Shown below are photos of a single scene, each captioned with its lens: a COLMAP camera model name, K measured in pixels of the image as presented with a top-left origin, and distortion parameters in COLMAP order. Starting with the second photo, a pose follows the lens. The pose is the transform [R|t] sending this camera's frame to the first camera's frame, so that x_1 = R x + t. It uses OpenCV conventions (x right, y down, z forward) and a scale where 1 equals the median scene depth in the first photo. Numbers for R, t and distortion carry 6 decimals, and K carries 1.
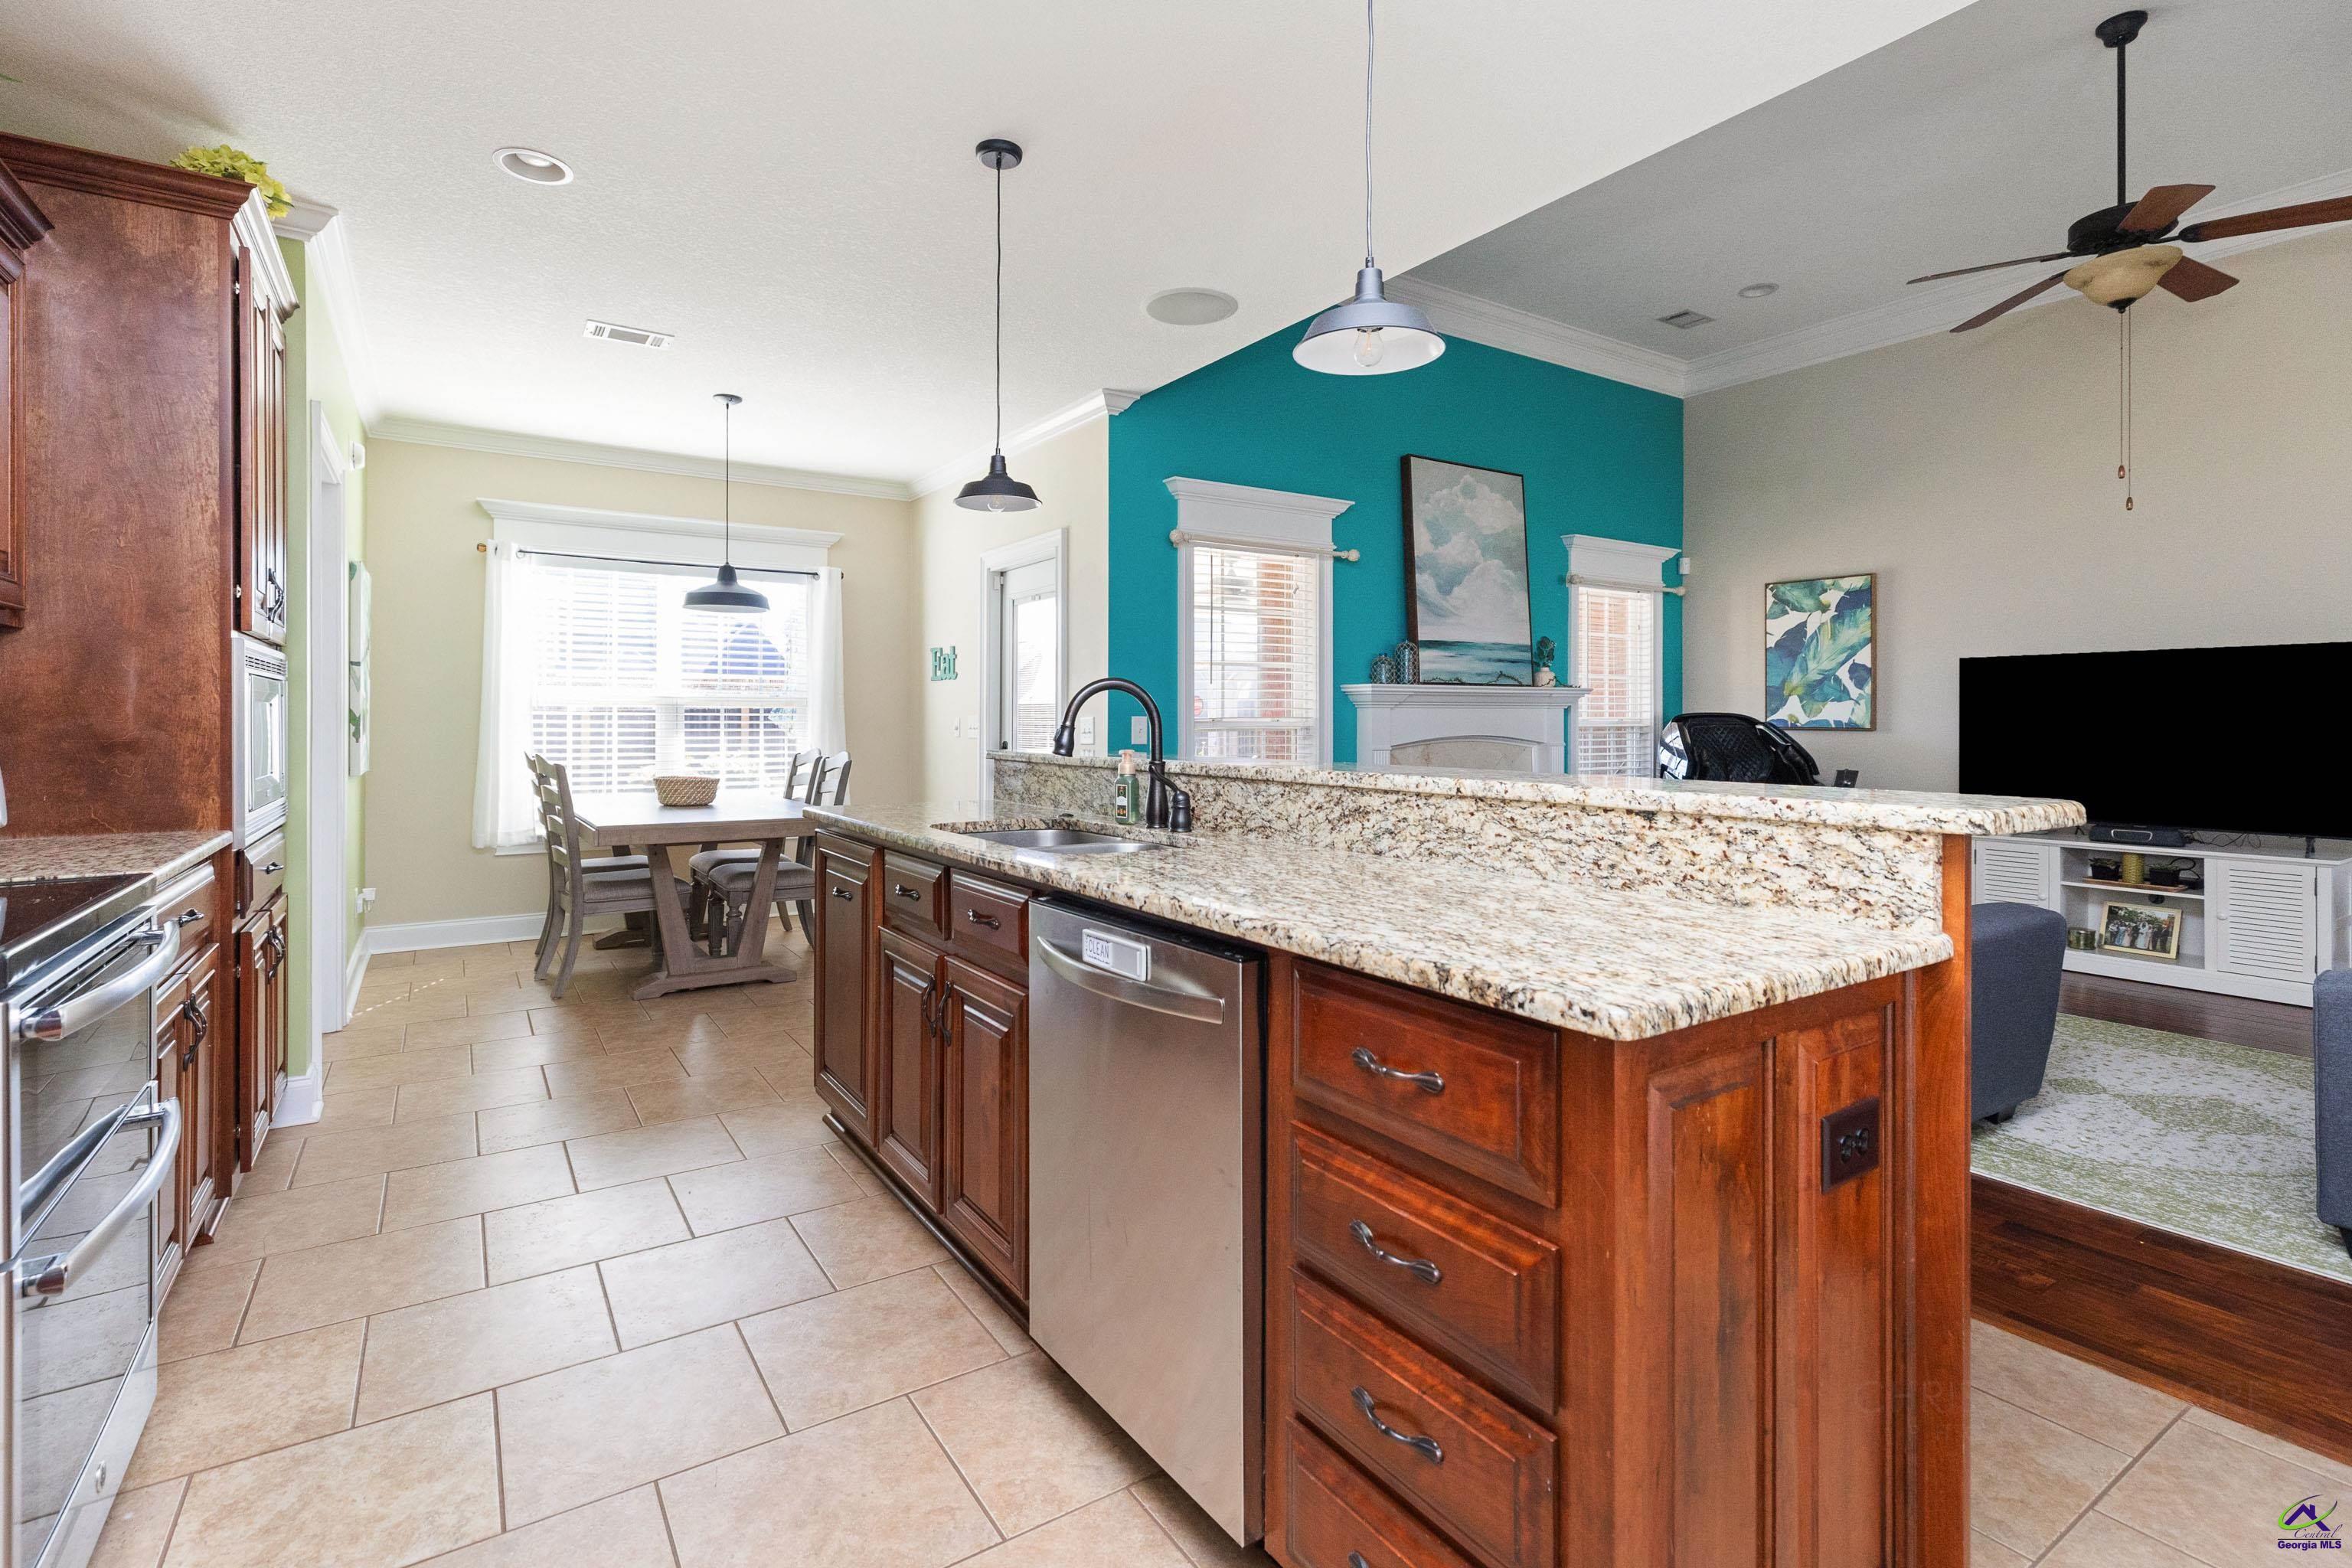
lens RADIAL K [[1093.5, 0, 1138.9], [0, 1093.5, 730.0], [0, 0, 1]] dist [0.004148, 0.000435]
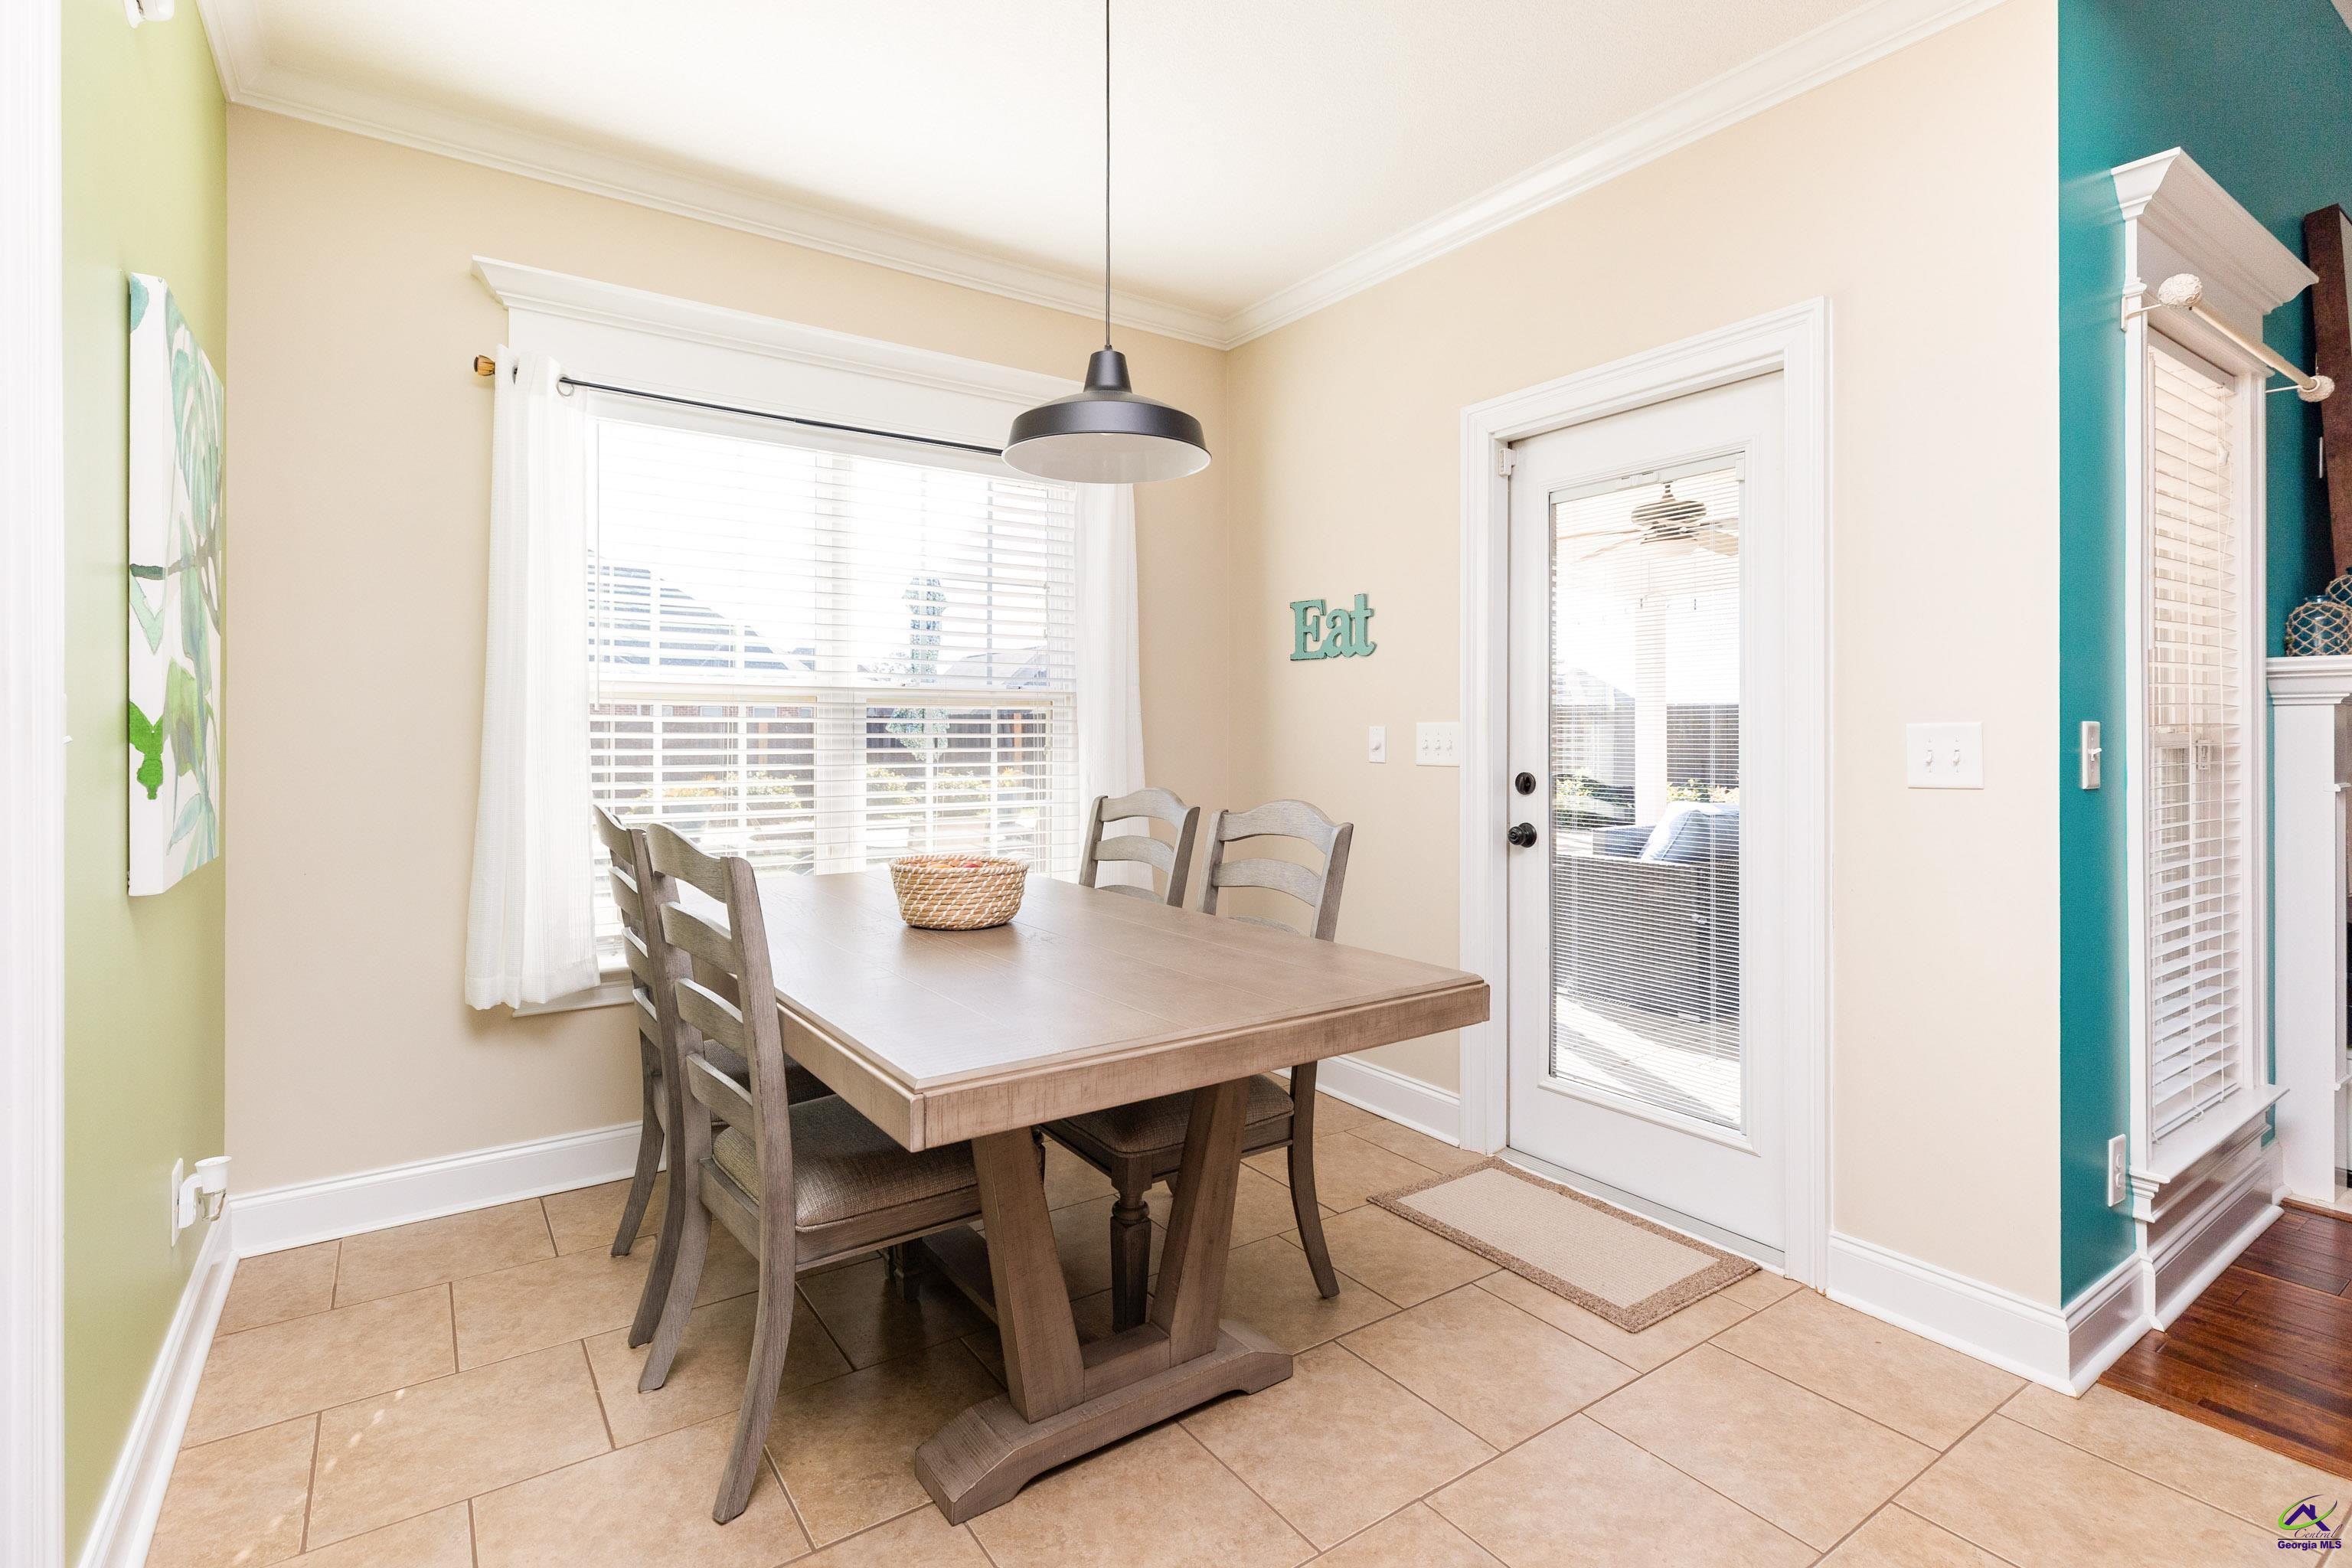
lens RADIAL K [[1088.0, 0, 1123.4], [0, 1088.0, 766.9], [0, 0, 1]] dist [-0.011042, -0.000166]
pose [[0.999898, -0.001346, 0.014252, -0.329917], [0.001008, 0.999718, 0.023720, -0.005181], [-0.014280, -0.023704, 0.999617, 0.523021]]
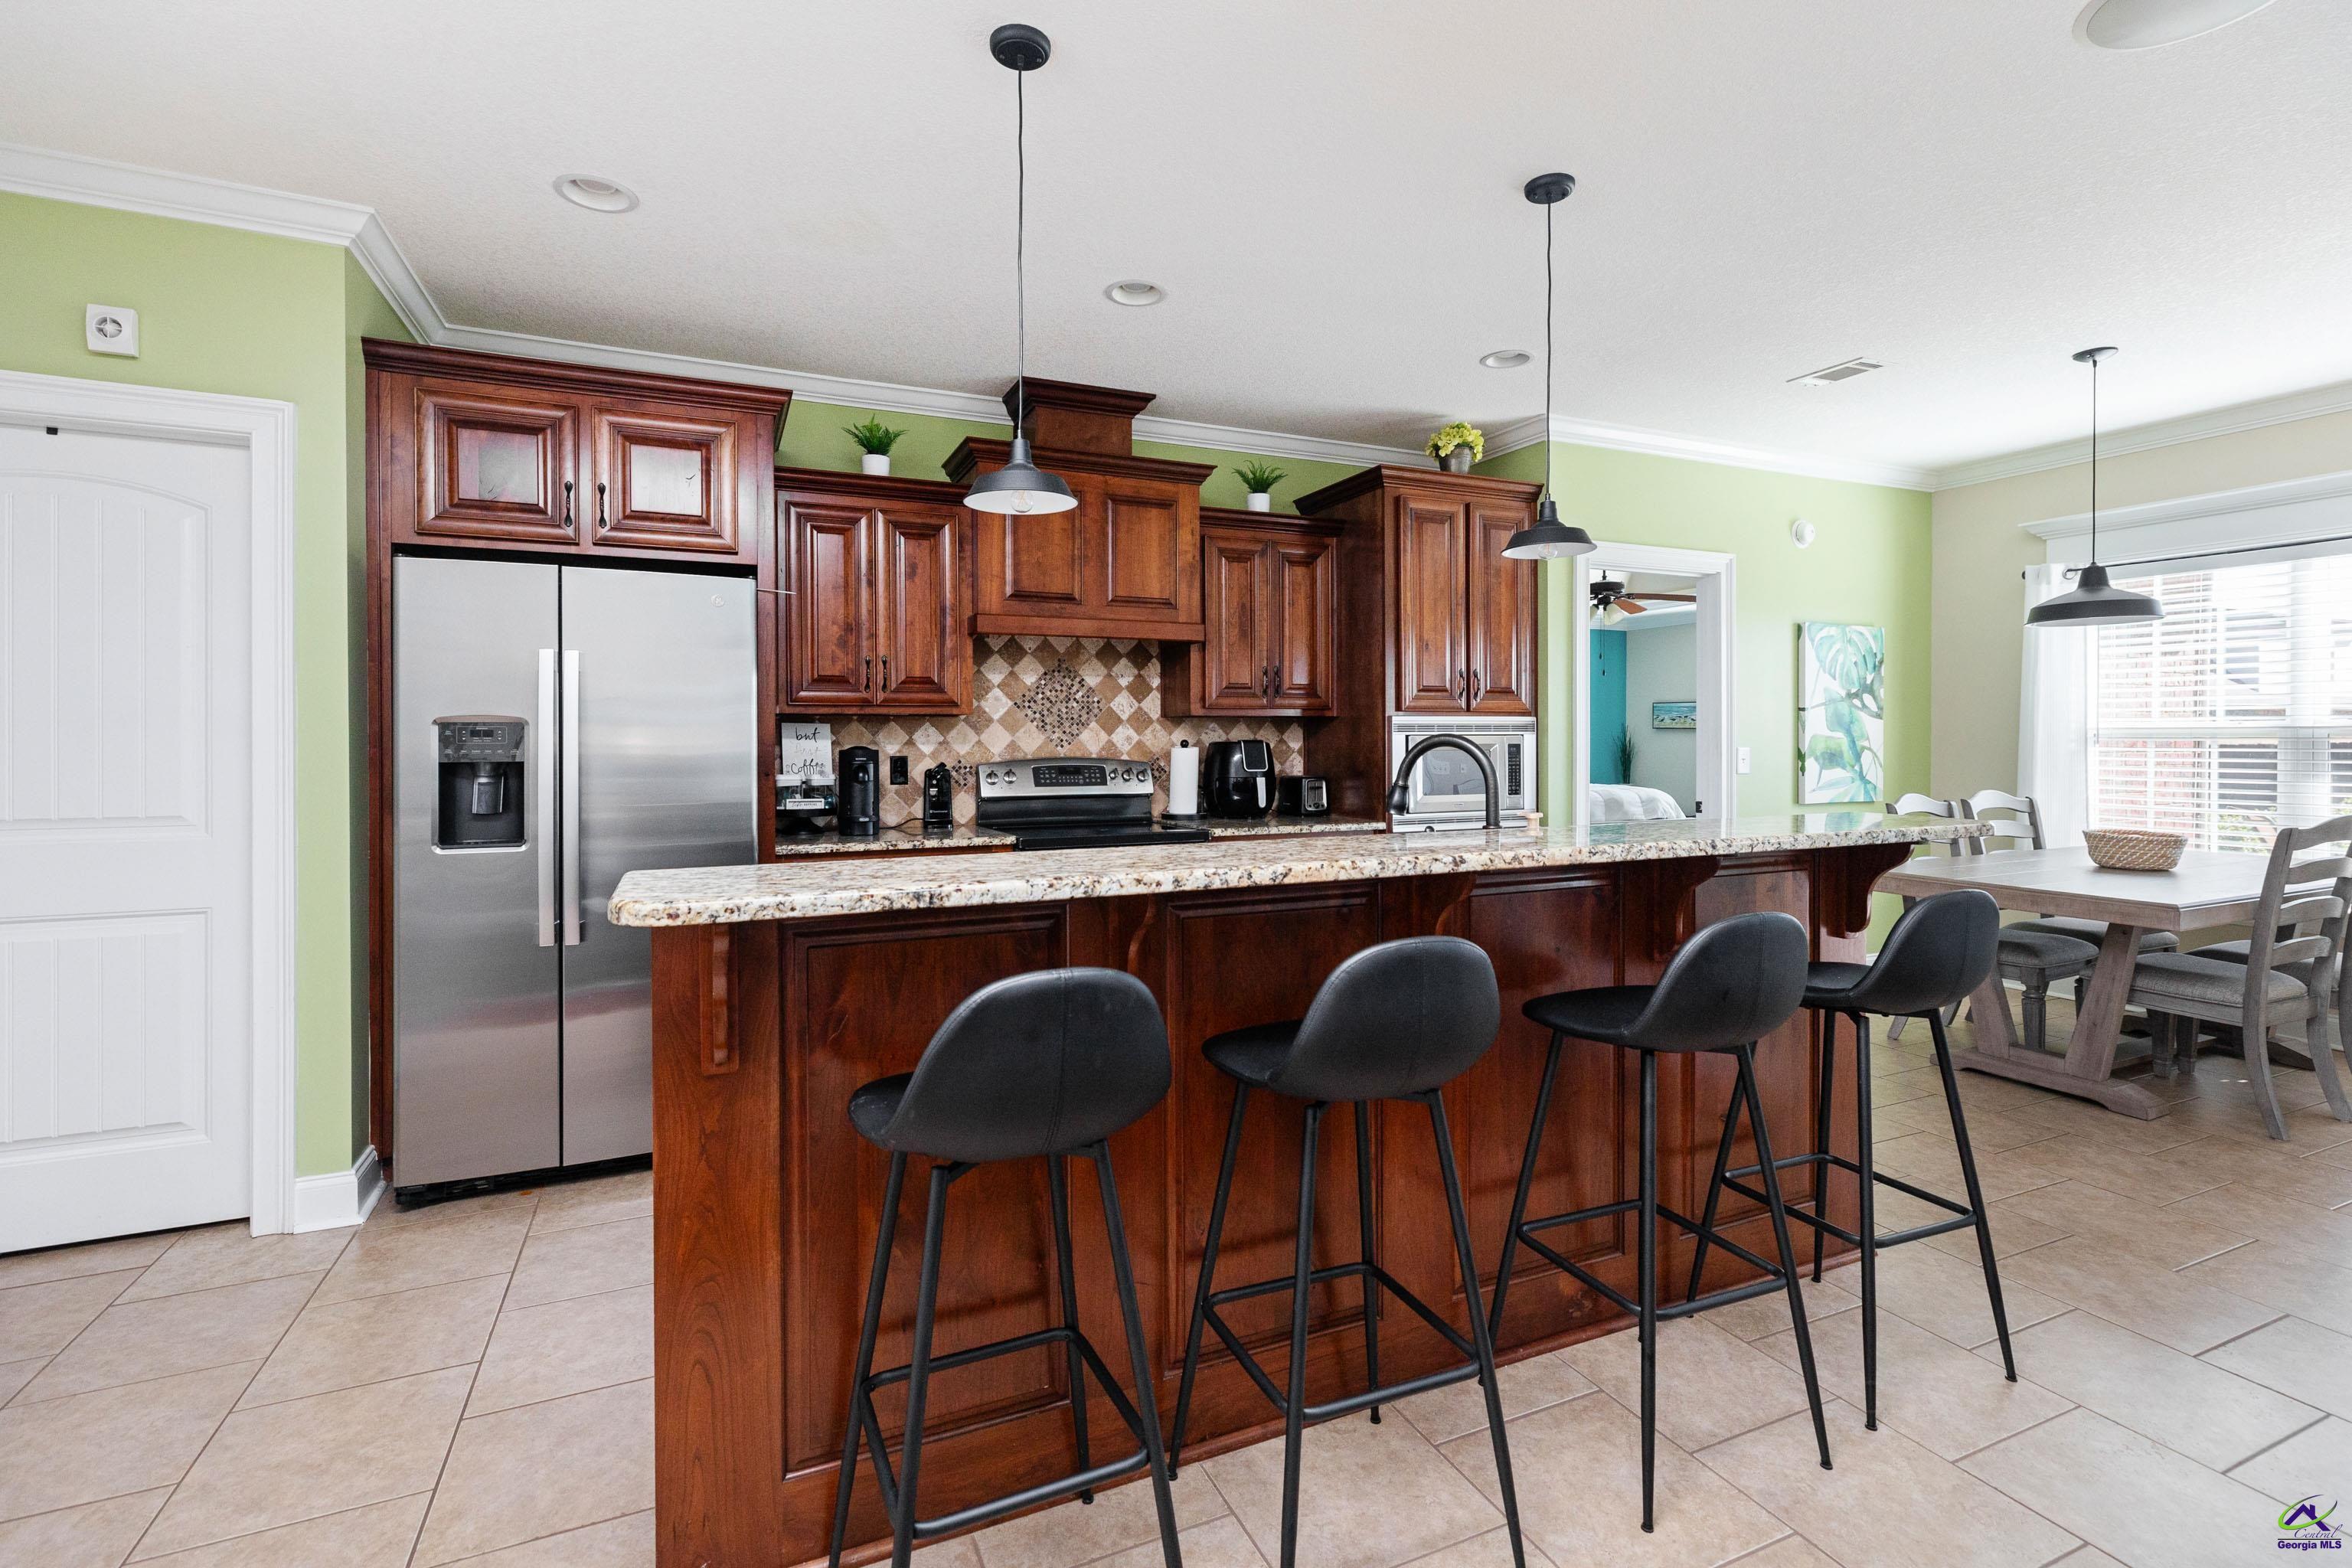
lens RADIAL K [[1073.3, 0, 1161.0], [0, 1073.3, 743.4], [0, 0, 1]] dist [-0.000942, -0.000333]
pose [[-0.151527, -0.000137, -0.988453, 0.419293], [-0.003242, 0.999995, 0.000358, -0.018627], [0.988448, 0.003259, -0.151527, 0.395124]]
